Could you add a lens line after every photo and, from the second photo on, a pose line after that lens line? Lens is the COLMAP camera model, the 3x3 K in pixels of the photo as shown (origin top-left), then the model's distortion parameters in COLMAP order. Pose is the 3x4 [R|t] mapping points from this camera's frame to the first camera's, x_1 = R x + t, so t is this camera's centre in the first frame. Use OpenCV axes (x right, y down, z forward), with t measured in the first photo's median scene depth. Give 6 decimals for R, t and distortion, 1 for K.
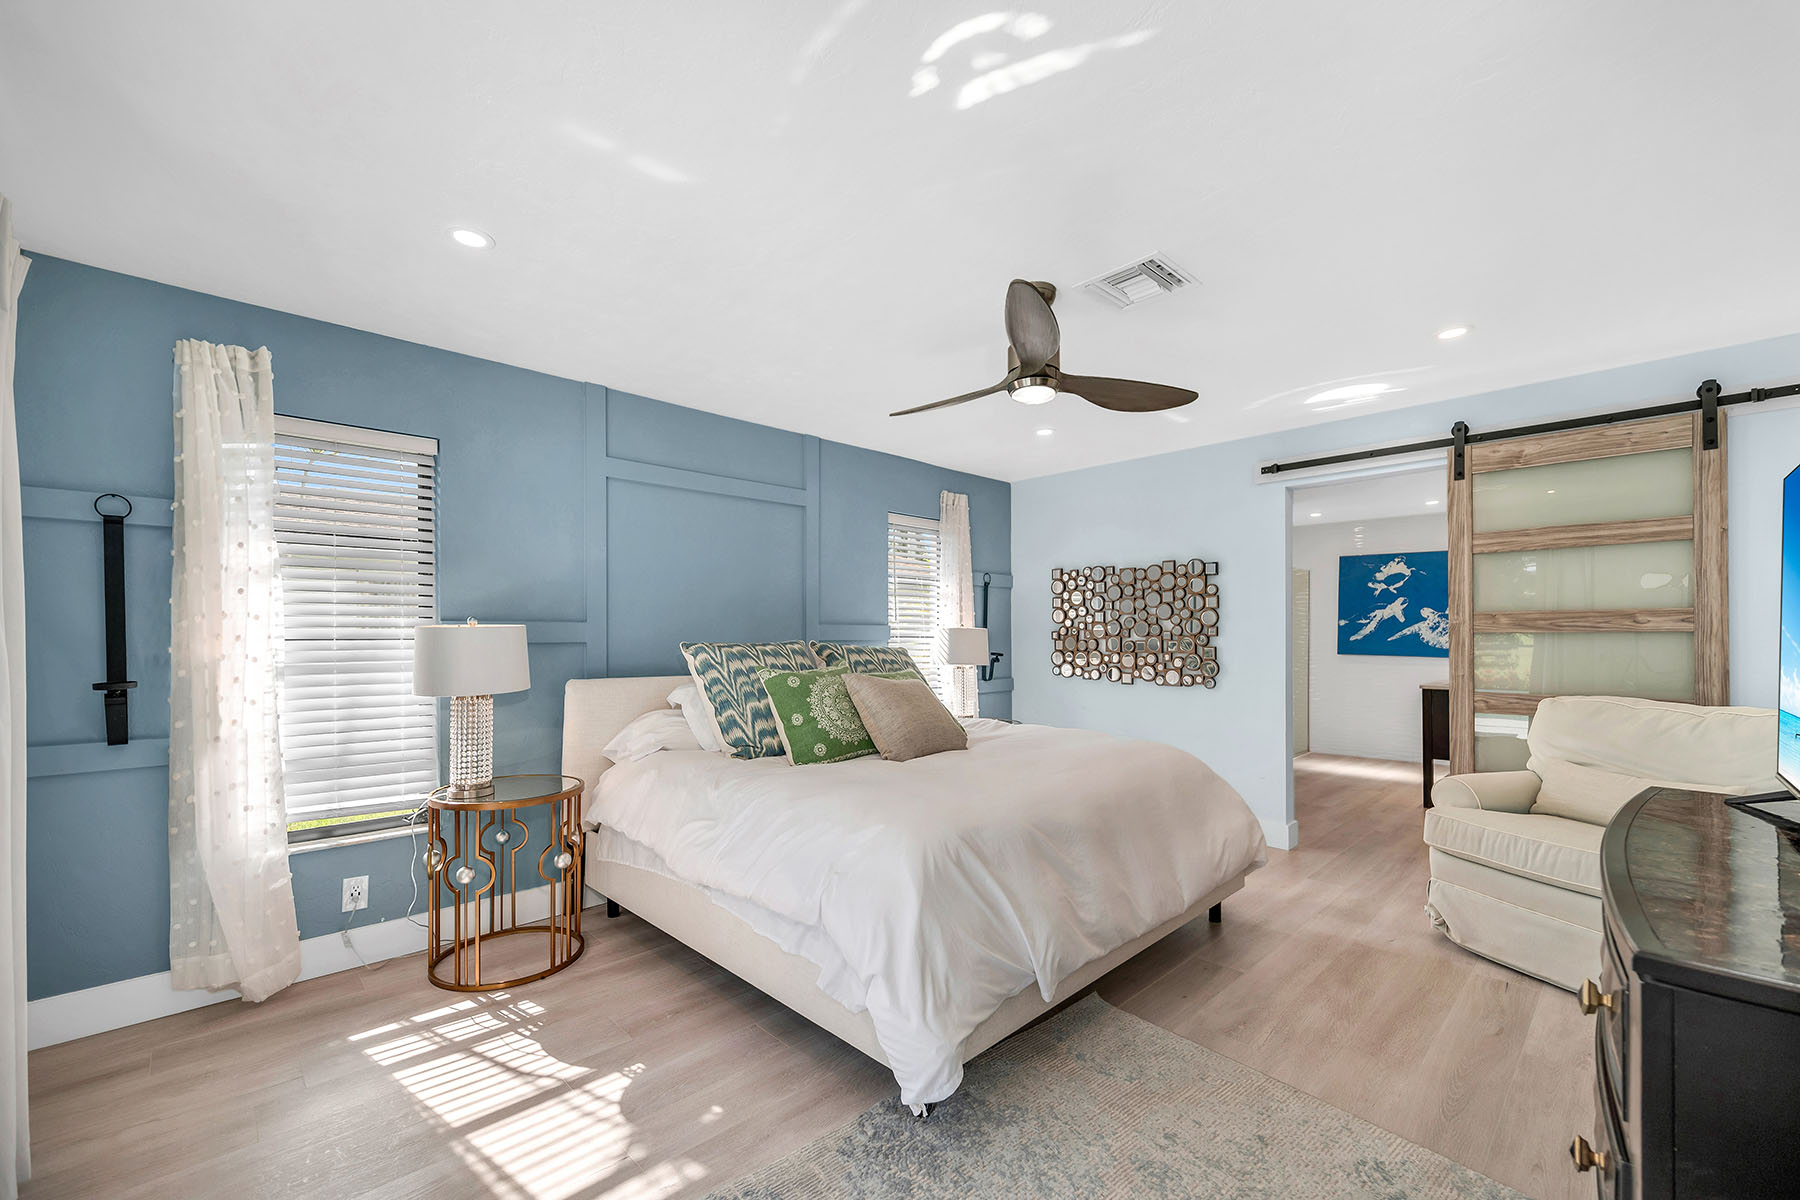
lens RADIAL K [[747.2, 0, 898.8], [0, 747.2, 632.6], [0, 0, 1]] dist [-0.000740, -0.000055]
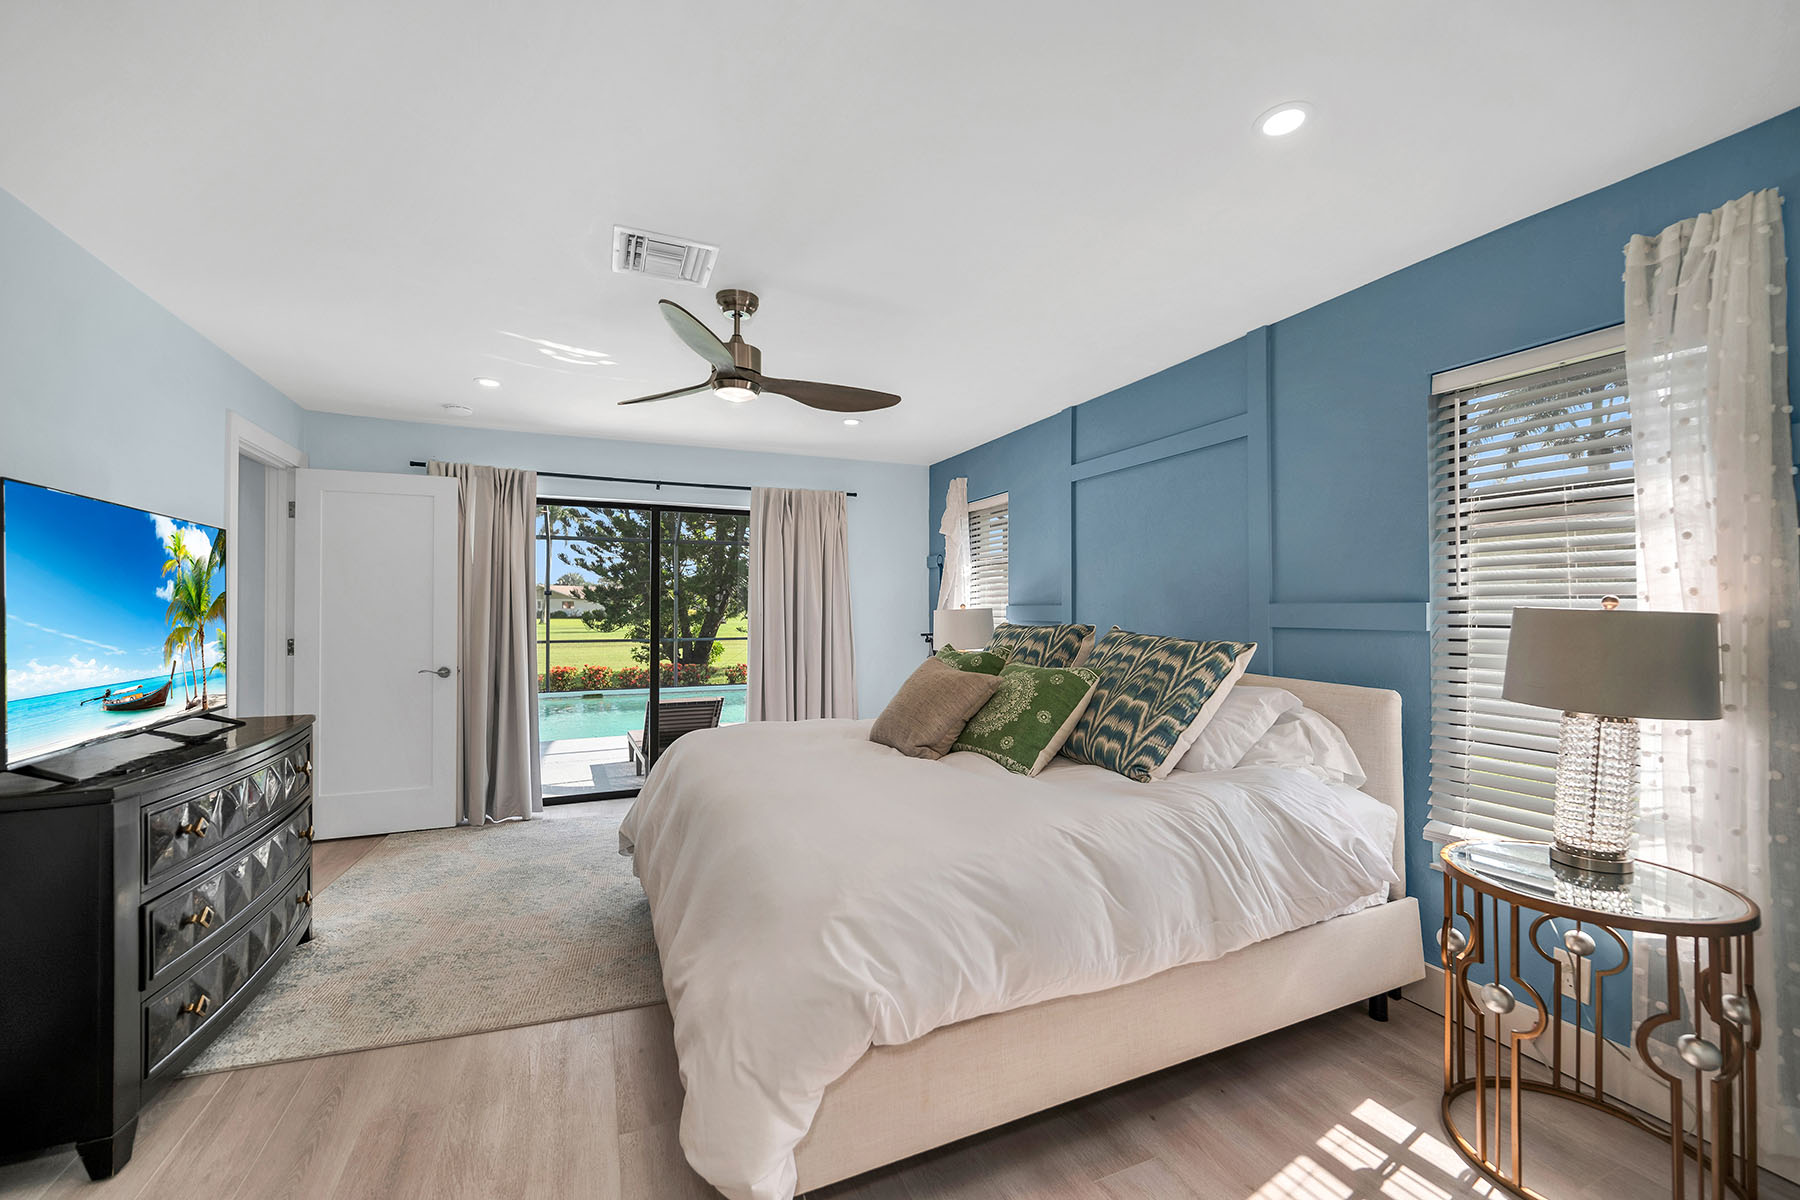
lens RADIAL K [[704.6, 0, 900.0], [0, 704.6, 600.0], [0, 0, 1]] dist [0.002689, 0.000314]
pose [[-0.333294, -0.011996, -0.942747, 1.021839], [0.001656, 0.999910, -0.013309, -0.009920], [0.942822, -0.005997, -0.333244, 1.512088]]
